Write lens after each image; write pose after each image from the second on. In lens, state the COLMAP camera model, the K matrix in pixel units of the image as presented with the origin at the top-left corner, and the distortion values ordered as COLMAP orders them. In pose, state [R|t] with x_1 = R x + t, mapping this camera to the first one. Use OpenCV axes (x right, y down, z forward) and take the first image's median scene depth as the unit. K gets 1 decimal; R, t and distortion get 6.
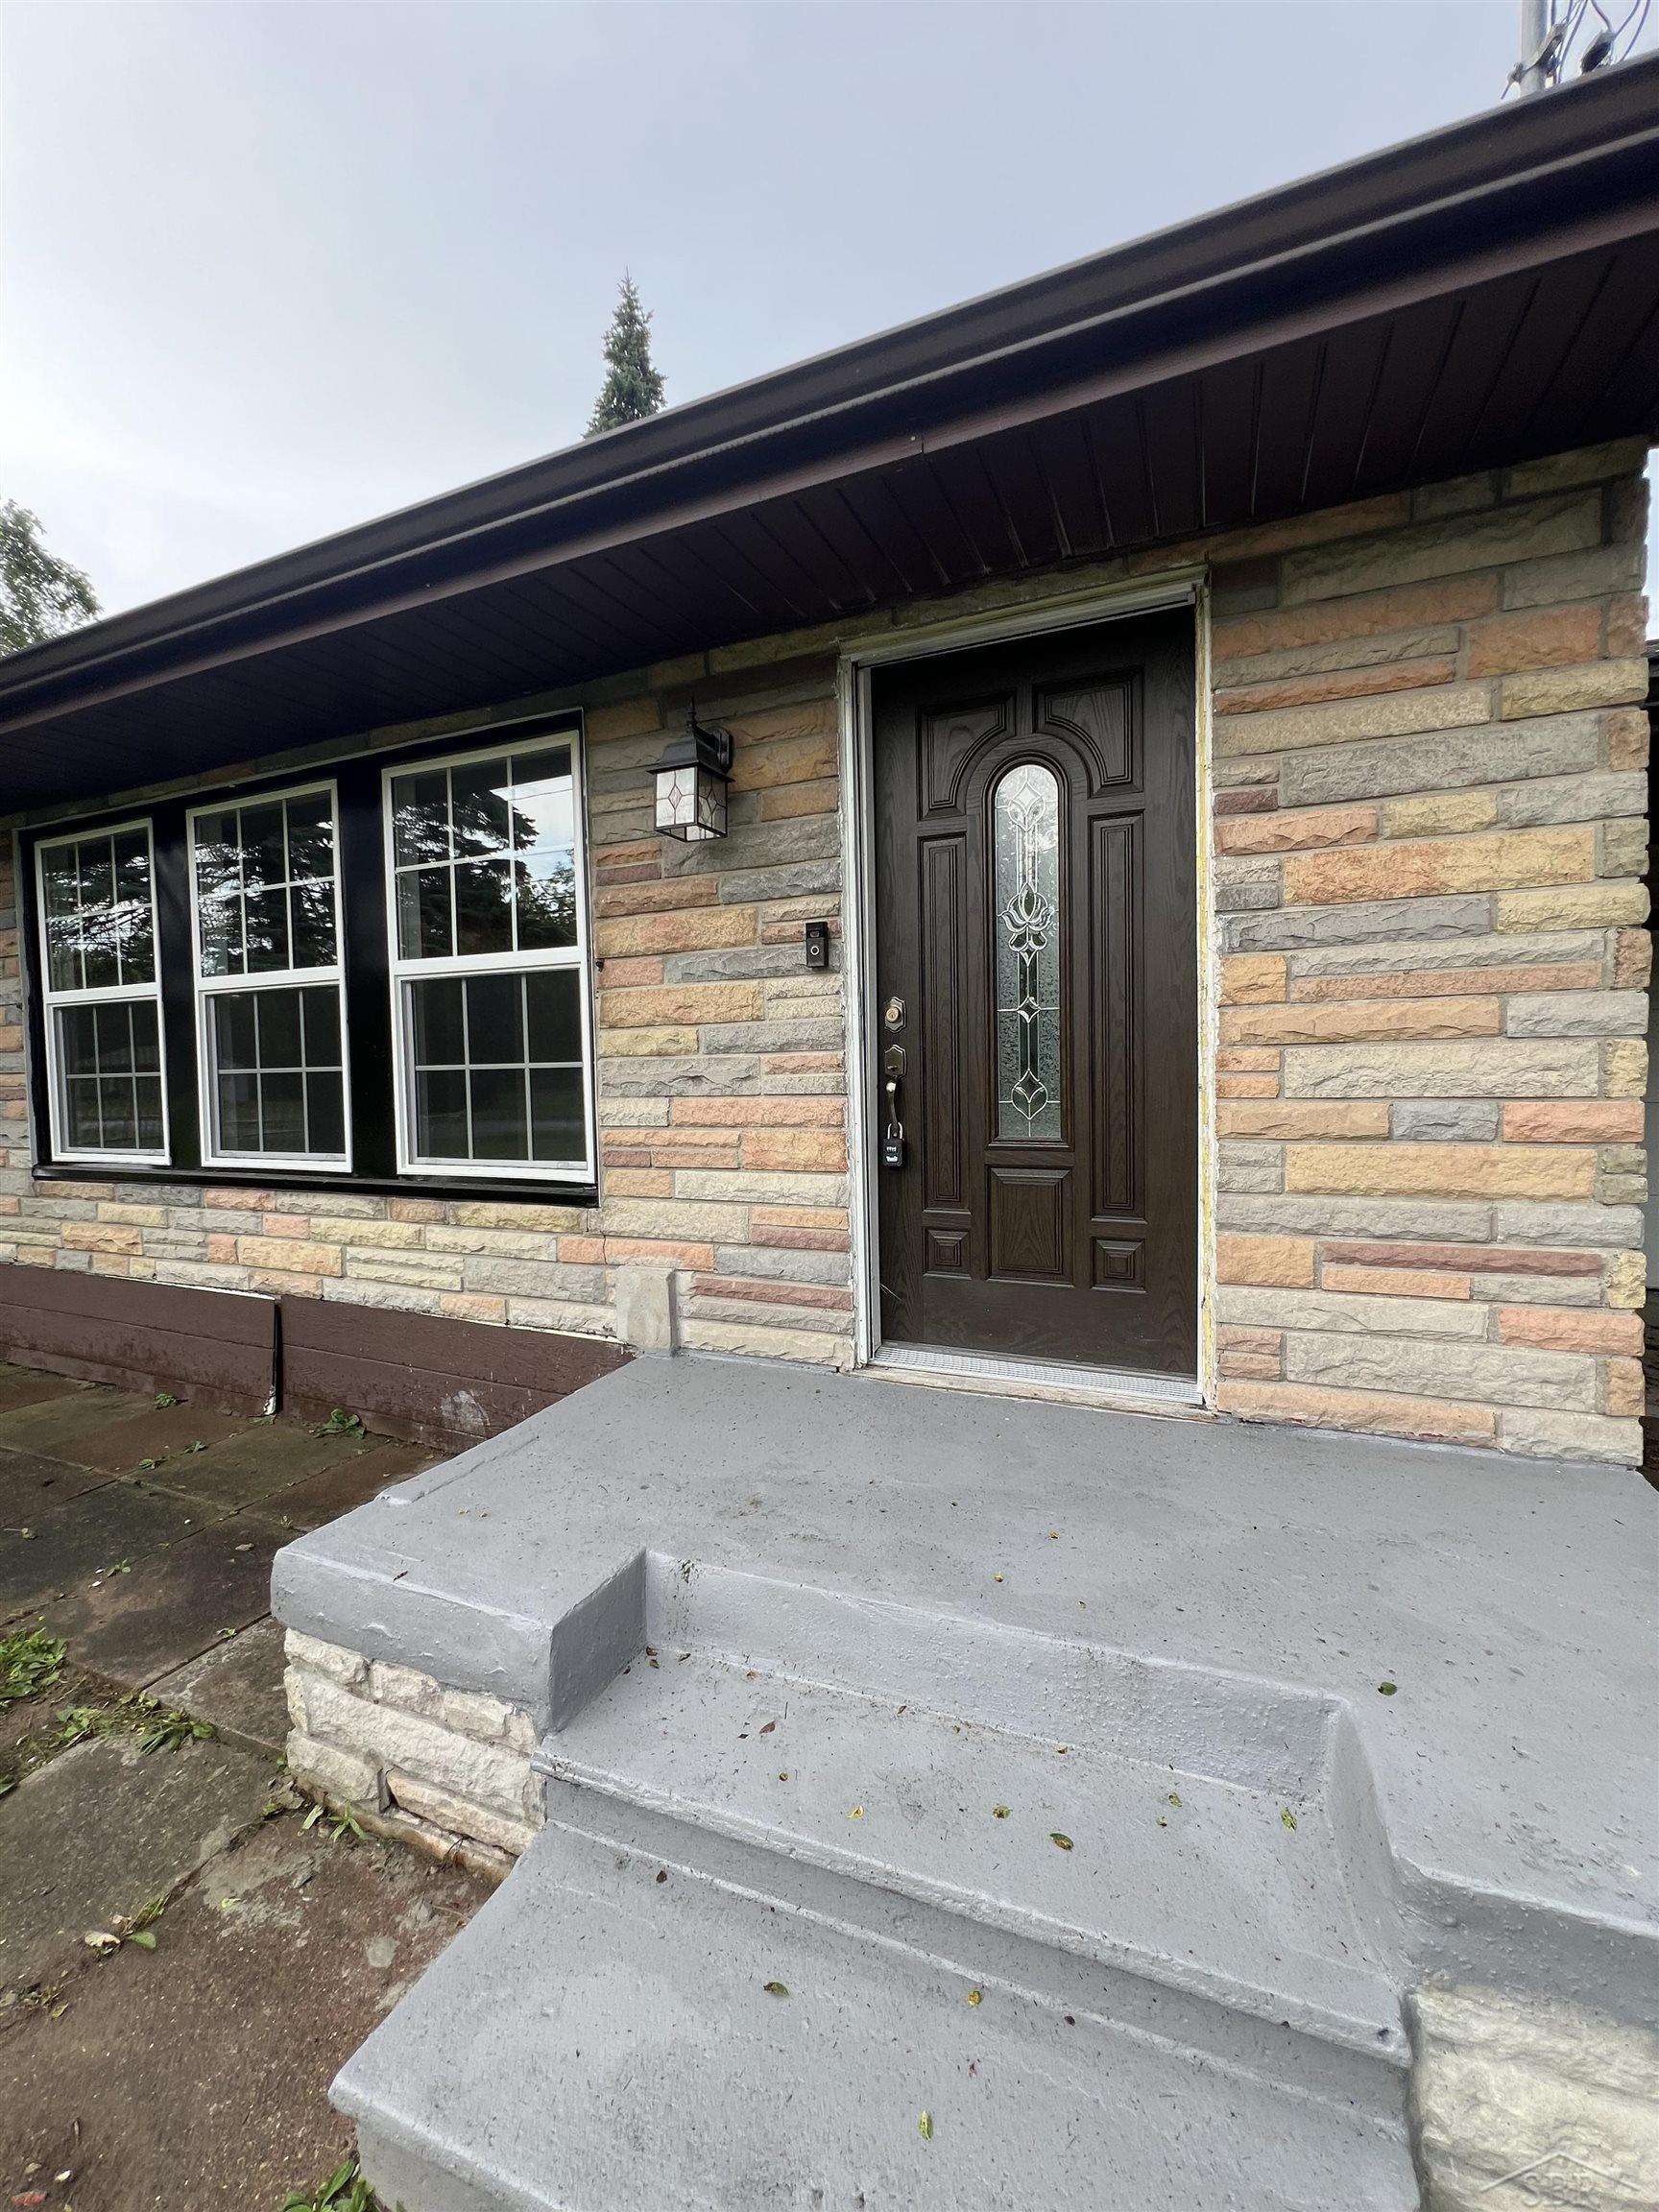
lens RADIAL K [[893.5, 0, 829.5], [0, 893.5, 1106.0], [0, 0, 1]] dist [-0.002703, -0.000307]
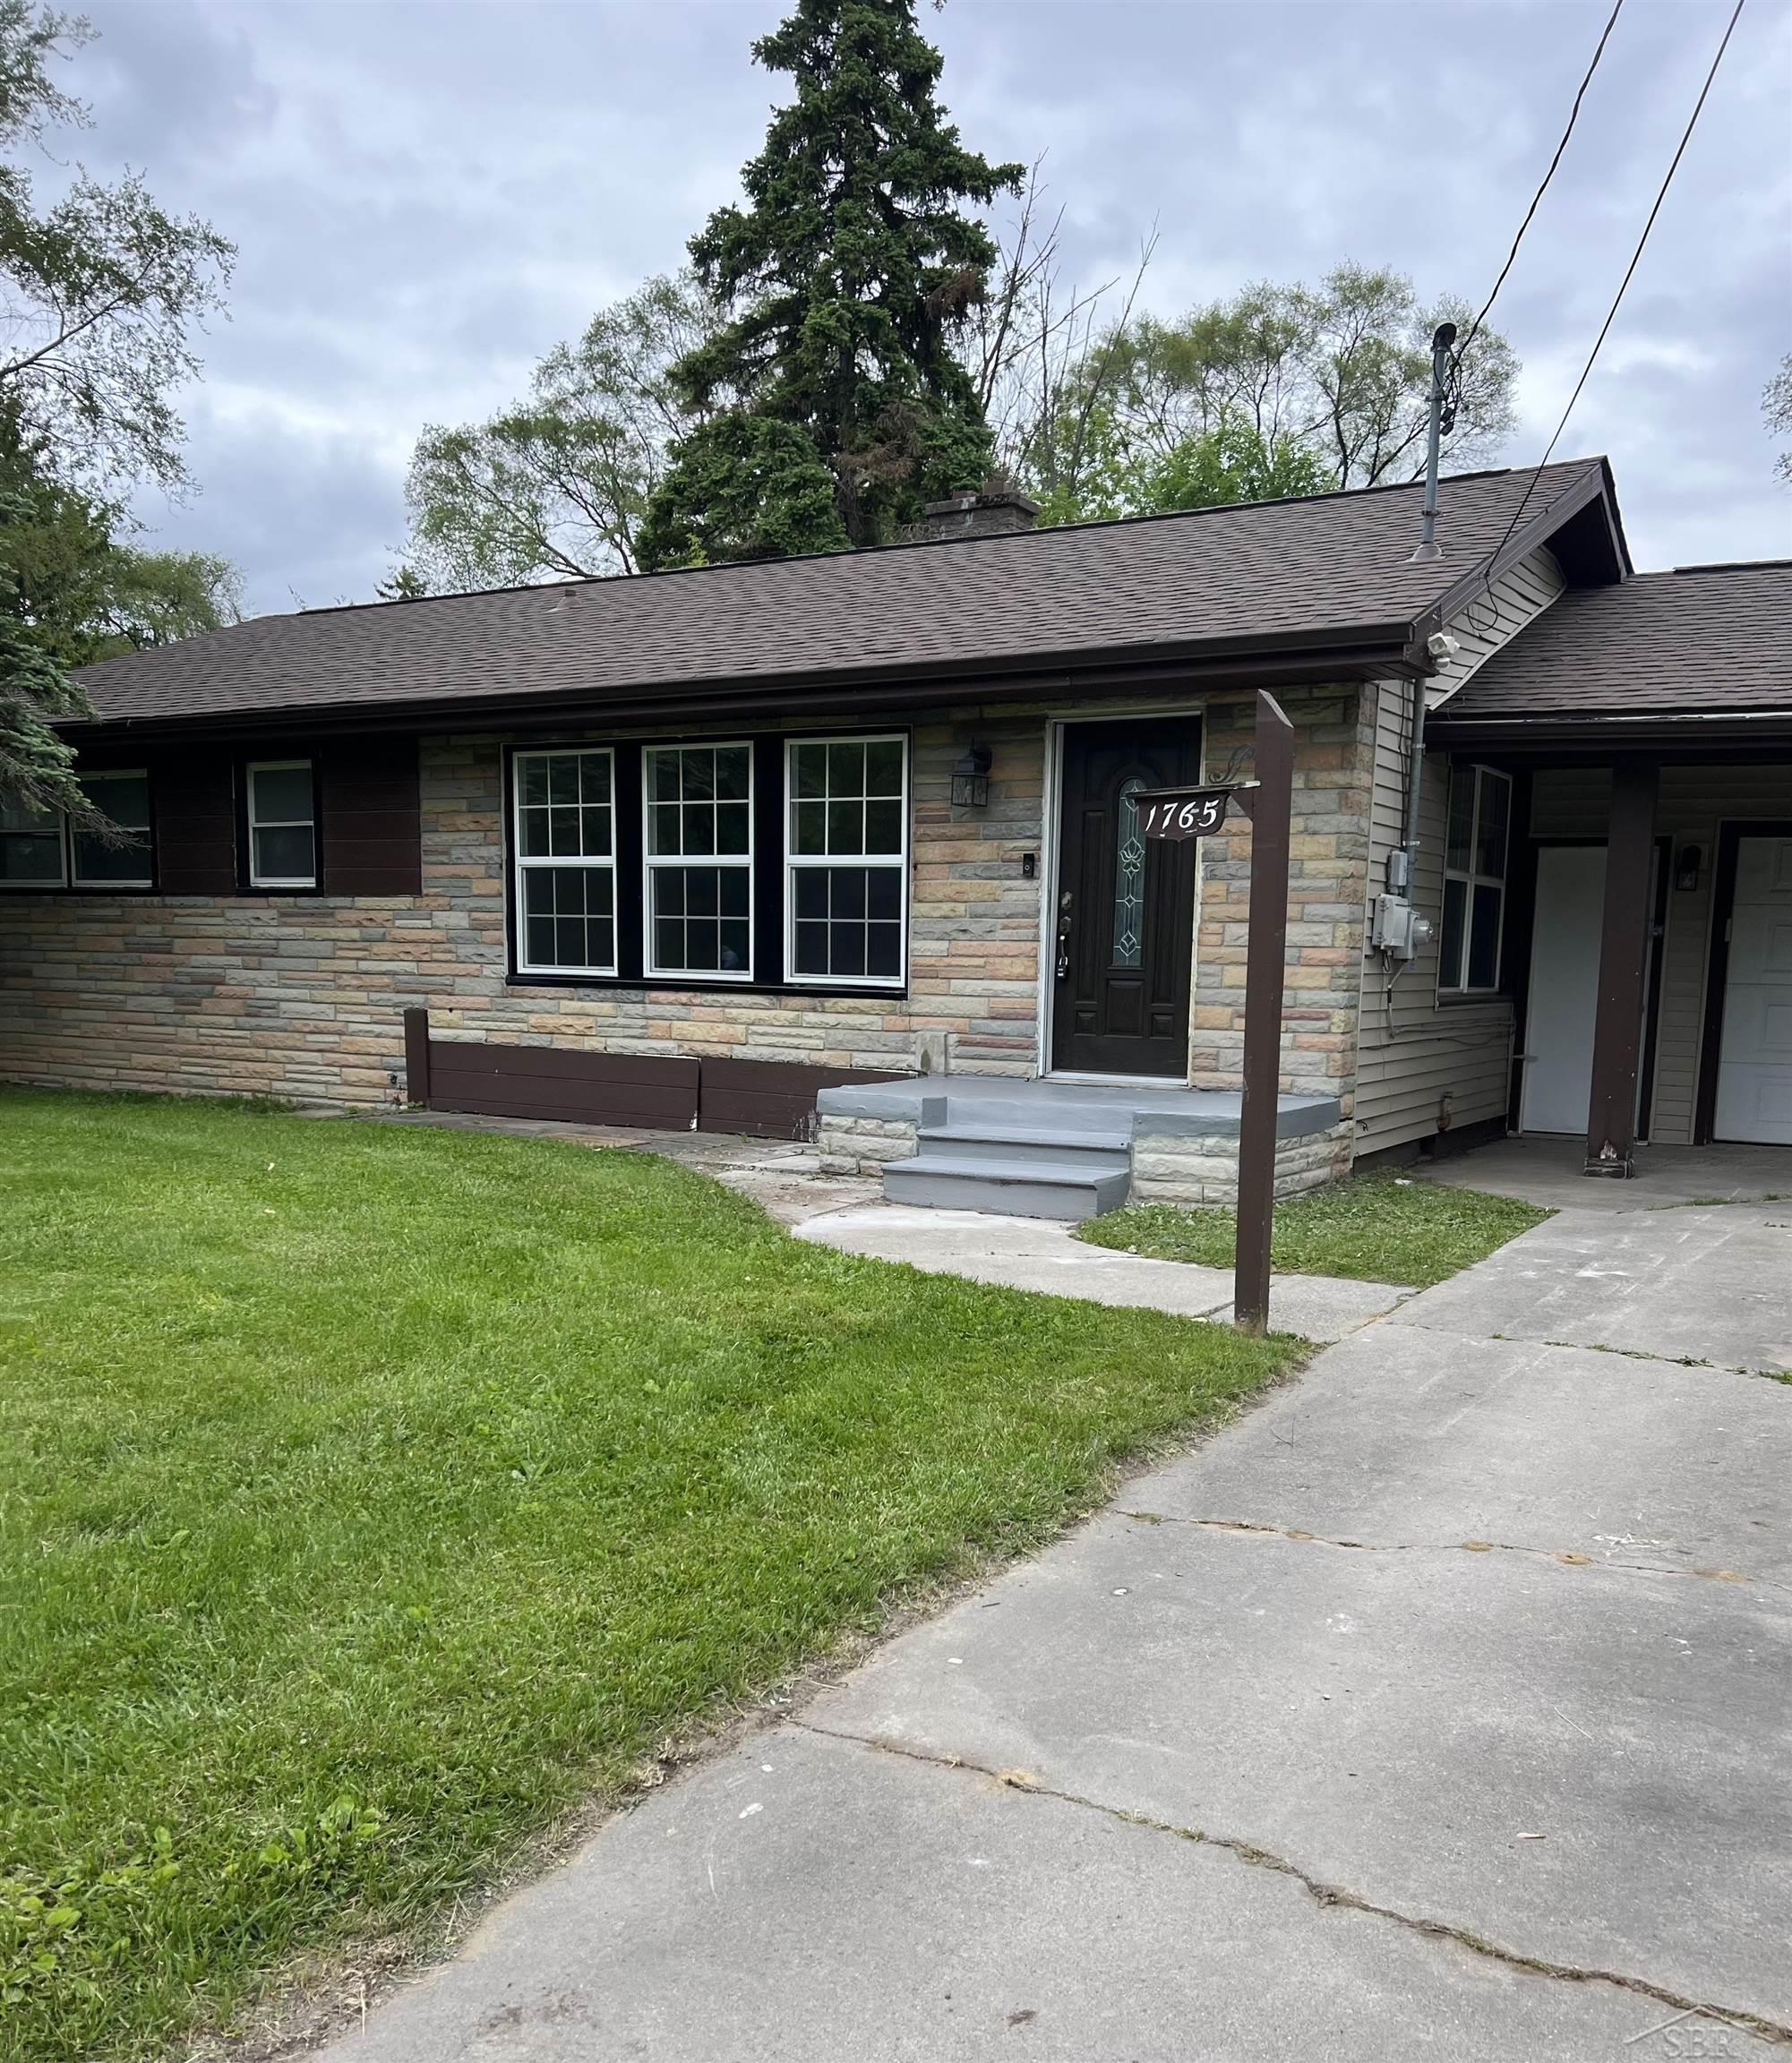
lens RADIAL K [[1792.8, 0, 896.0], [0, 1792.8, 1031.5], [0, 0, 1]] dist [0.427382, -0.000838]
pose [[0.984166, 0.047408, -0.170791, 0.354425], [-0.046435, 0.998874, 0.009688, 0.145683], [0.171058, -0.001604, 0.985260, -2.663787]]
